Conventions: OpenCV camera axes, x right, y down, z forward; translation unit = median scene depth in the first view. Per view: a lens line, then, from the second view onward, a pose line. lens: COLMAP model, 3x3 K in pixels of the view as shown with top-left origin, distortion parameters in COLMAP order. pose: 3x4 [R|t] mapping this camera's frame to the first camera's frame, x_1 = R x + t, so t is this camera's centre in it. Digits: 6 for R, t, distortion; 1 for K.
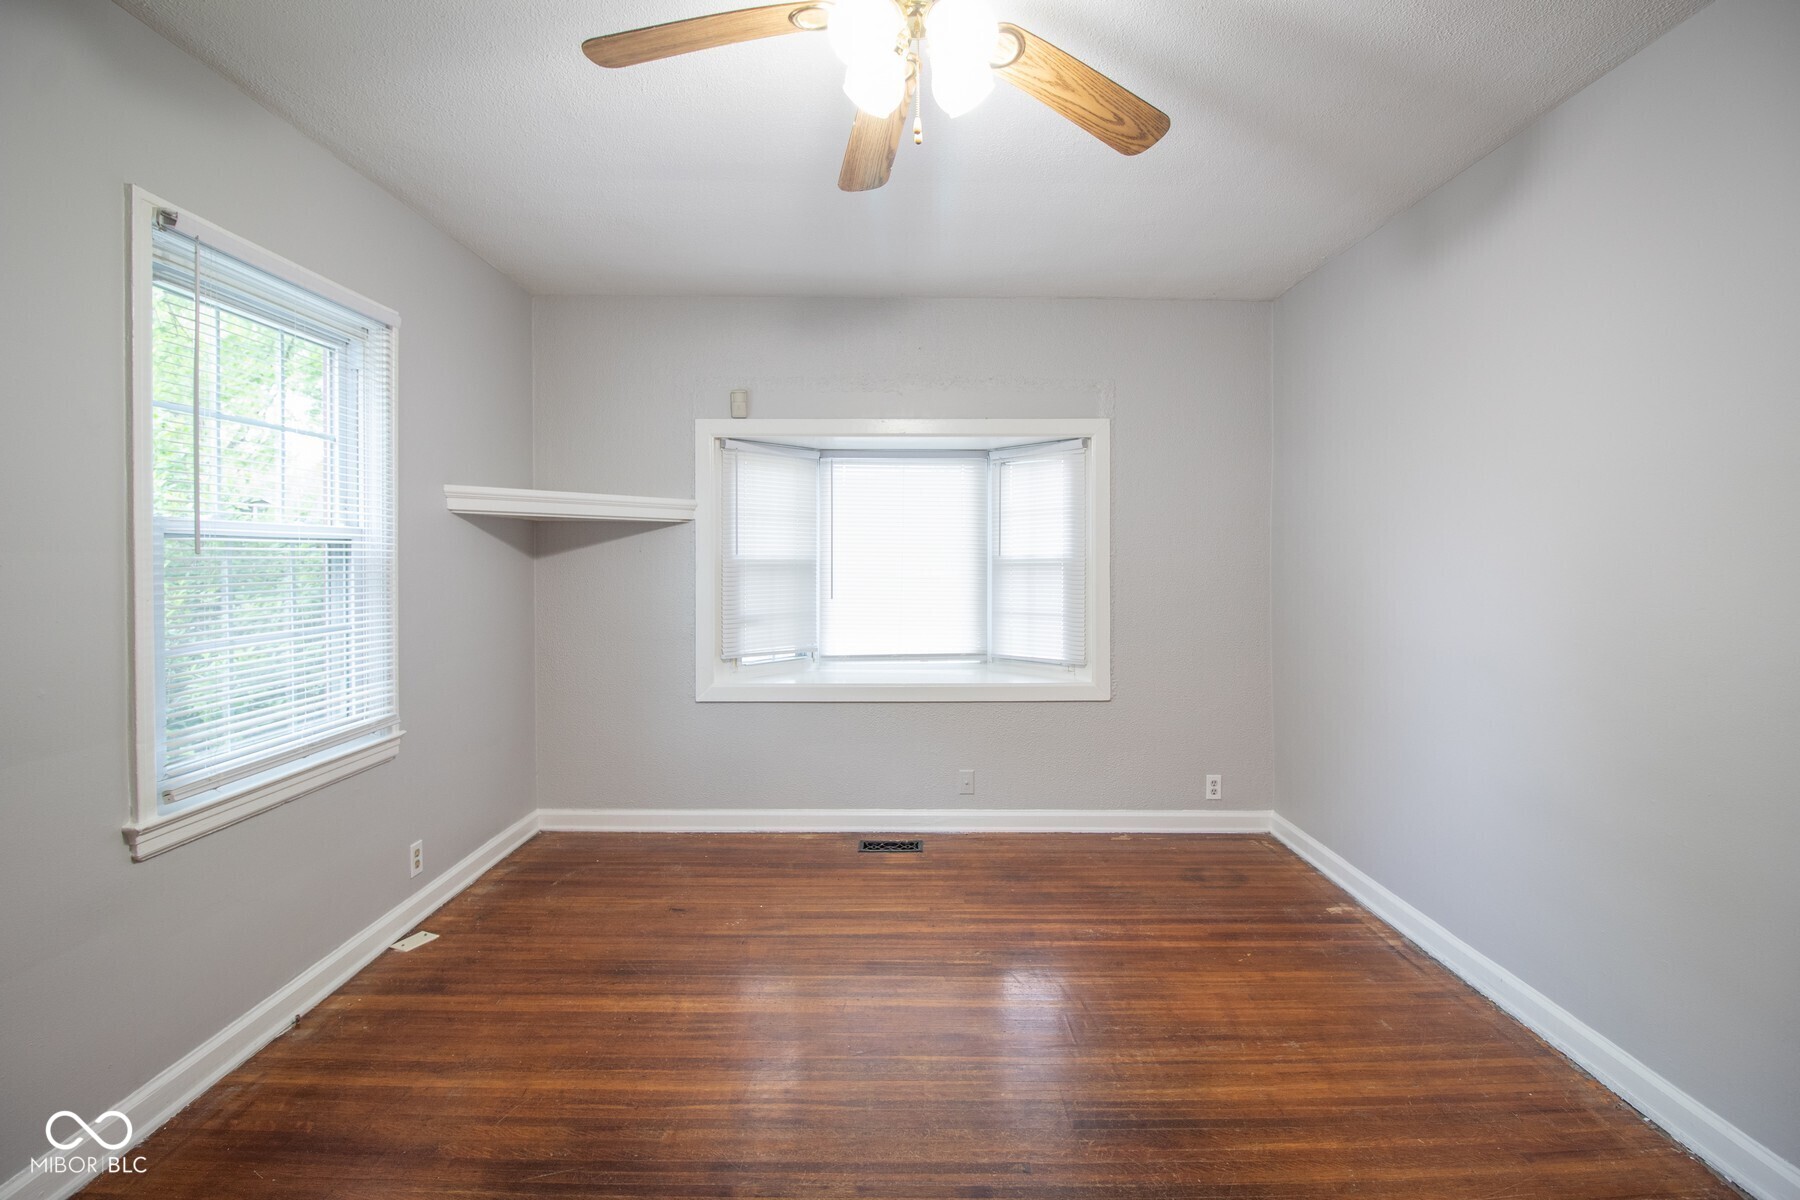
lens RADIAL K [[850.3, 0, 926.2], [0, 850.3, 597.4], [0, 0, 1]] dist [-0.000784, -0.011688]
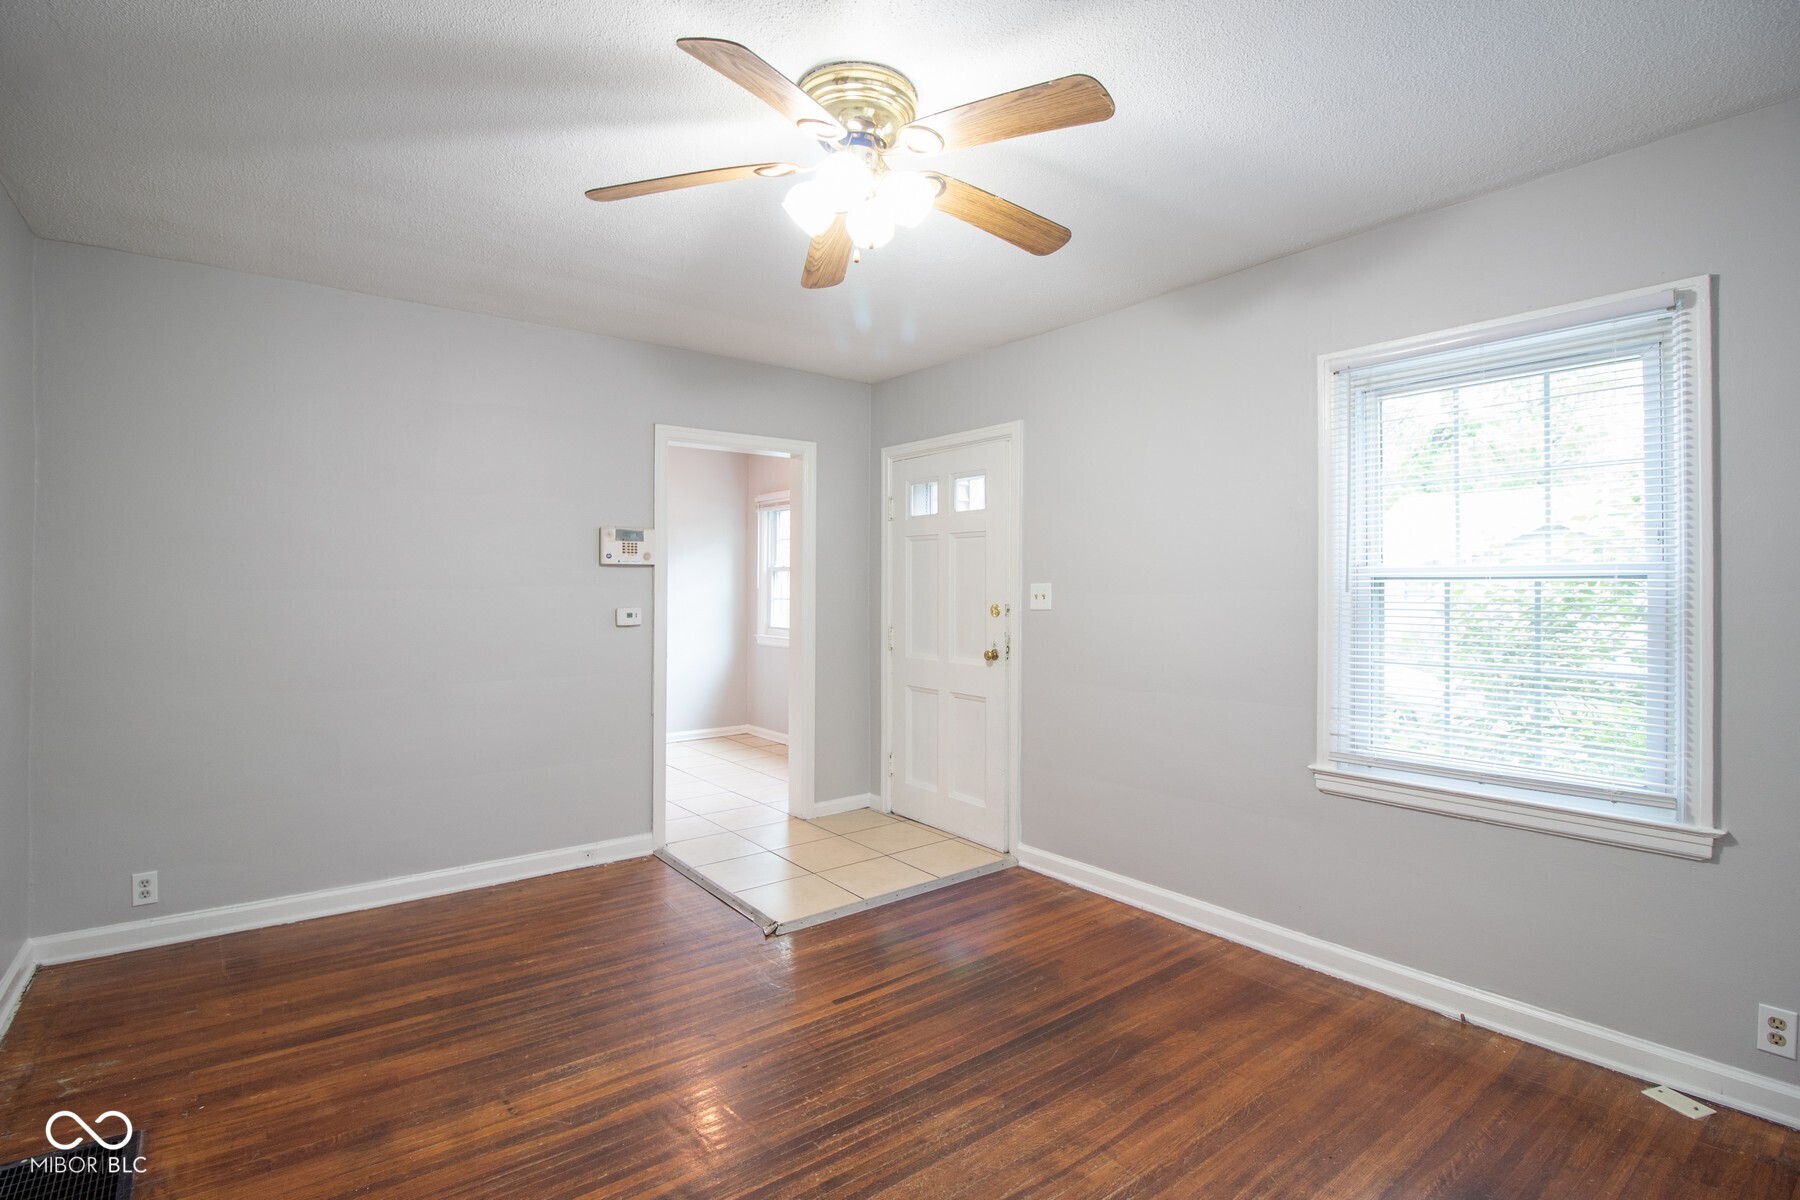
lens RADIAL K [[850.3, 0, 926.2], [0, 850.3, 597.4], [0, 0, 1]] dist [-0.000784, -0.011688]
pose [[-0.784208, 0.008501, -0.620439, 0.474669], [-0.032880, 0.997932, 0.055232, -0.080102], [0.619626, 0.063713, -0.782307, 1.400076]]
